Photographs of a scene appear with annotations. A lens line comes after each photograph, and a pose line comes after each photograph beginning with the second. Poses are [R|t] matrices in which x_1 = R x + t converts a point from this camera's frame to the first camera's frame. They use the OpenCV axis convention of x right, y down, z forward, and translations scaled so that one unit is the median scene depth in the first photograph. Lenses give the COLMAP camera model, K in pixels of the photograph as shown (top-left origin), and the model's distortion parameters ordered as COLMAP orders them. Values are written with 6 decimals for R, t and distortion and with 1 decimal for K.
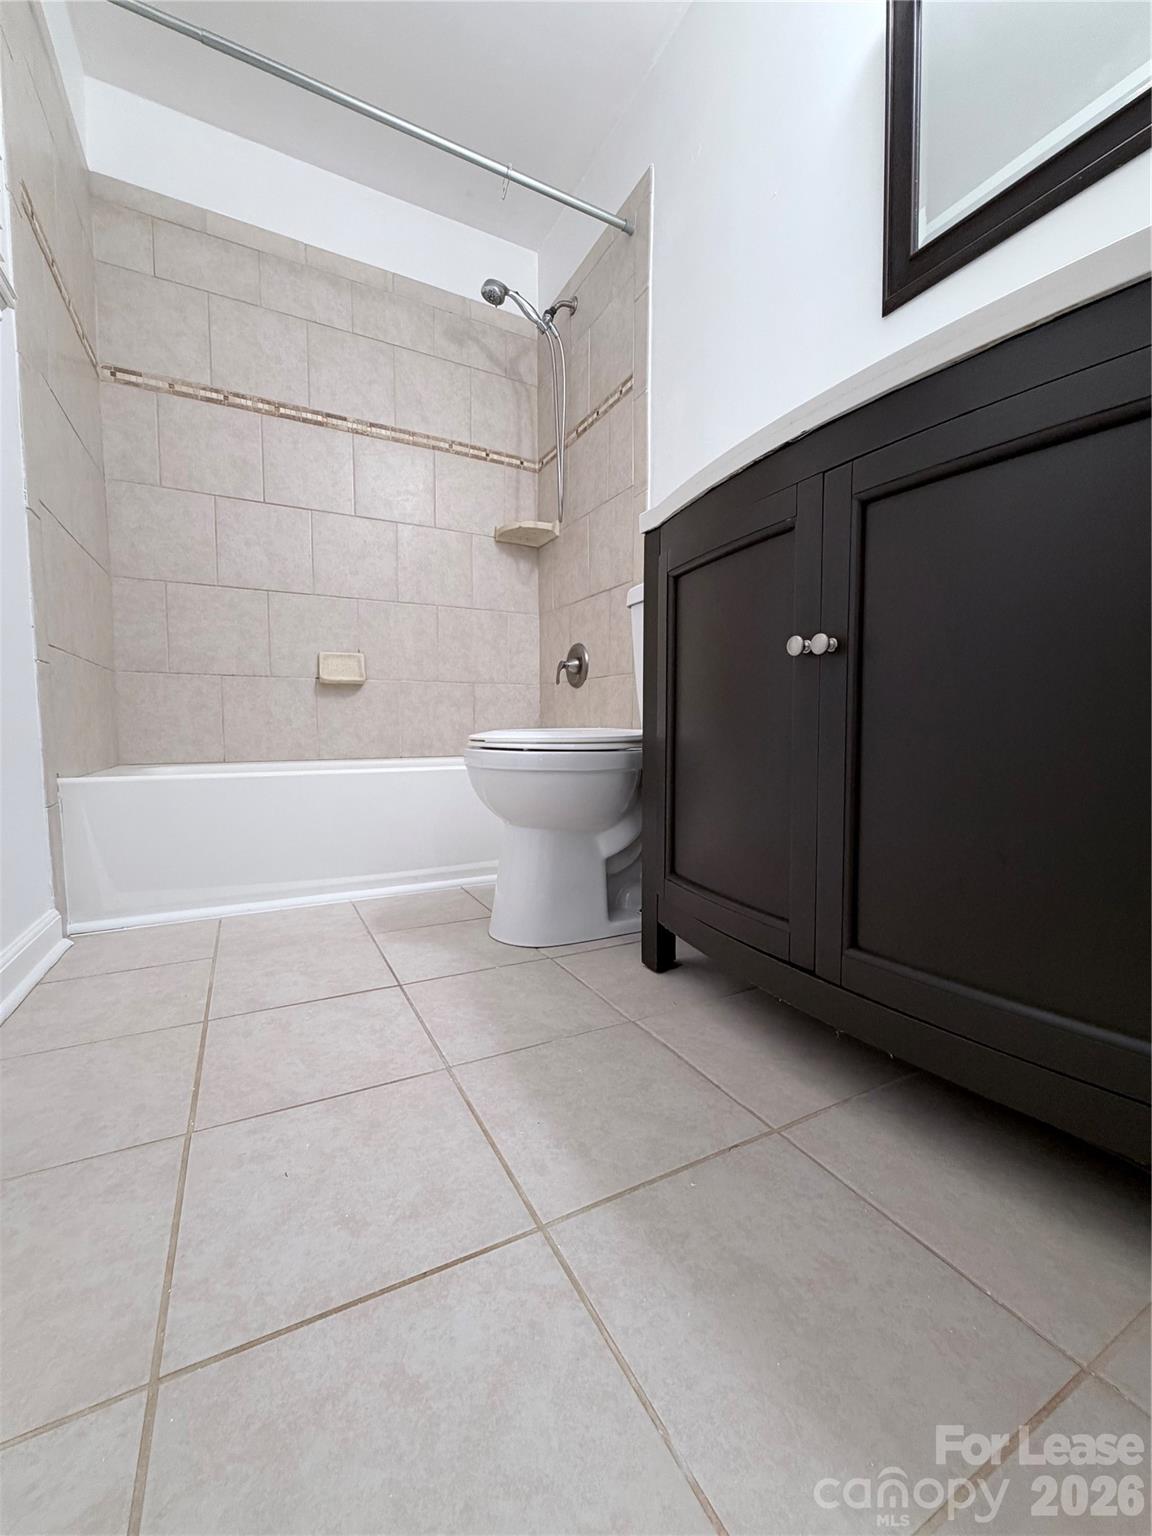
lens RADIAL K [[619.8, 0, 575.2], [0, 619.8, 769.1], [0, 0, 1]] dist [0.002817, 0.000301]
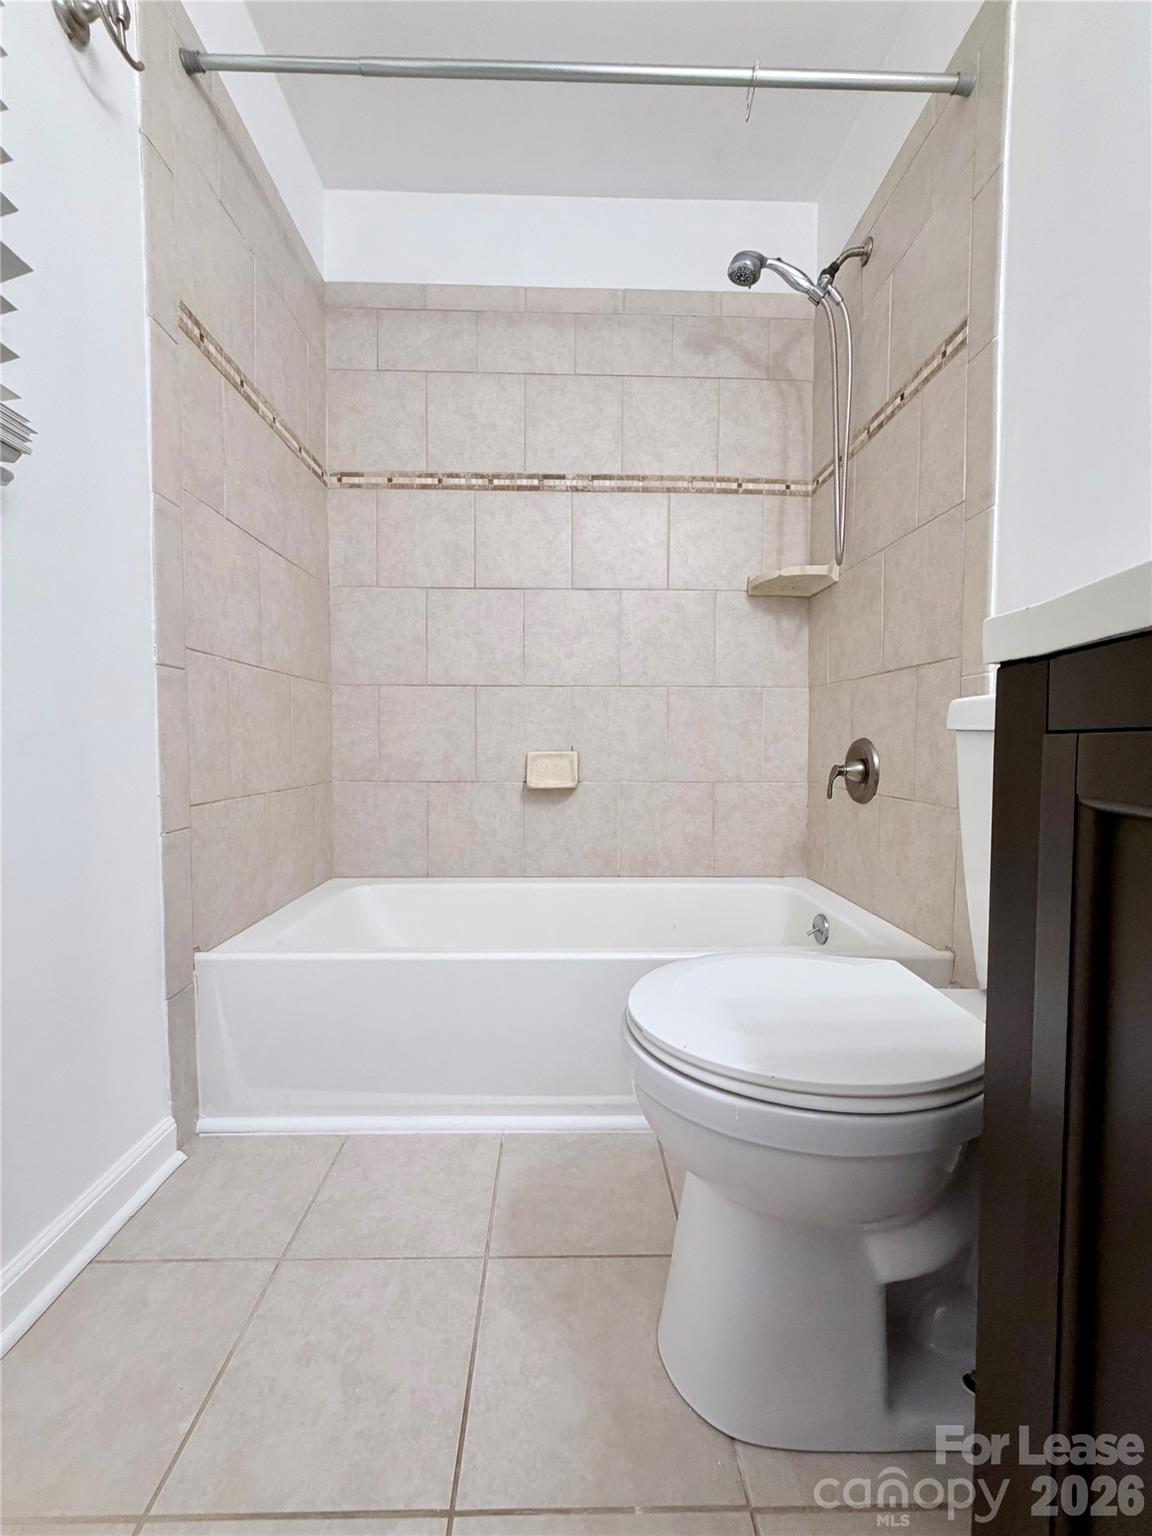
lens RADIAL K [[619.8, 0, 573.2], [0, 619.8, 764.8], [0, 0, 1]] dist [0.002817, 0.000301]
pose [[0.895548, 0.019447, -0.444539, 0.024517], [-0.034117, 0.999105, -0.025024, -0.160716], [0.443655, 0.037576, 0.895410, 0.279790]]
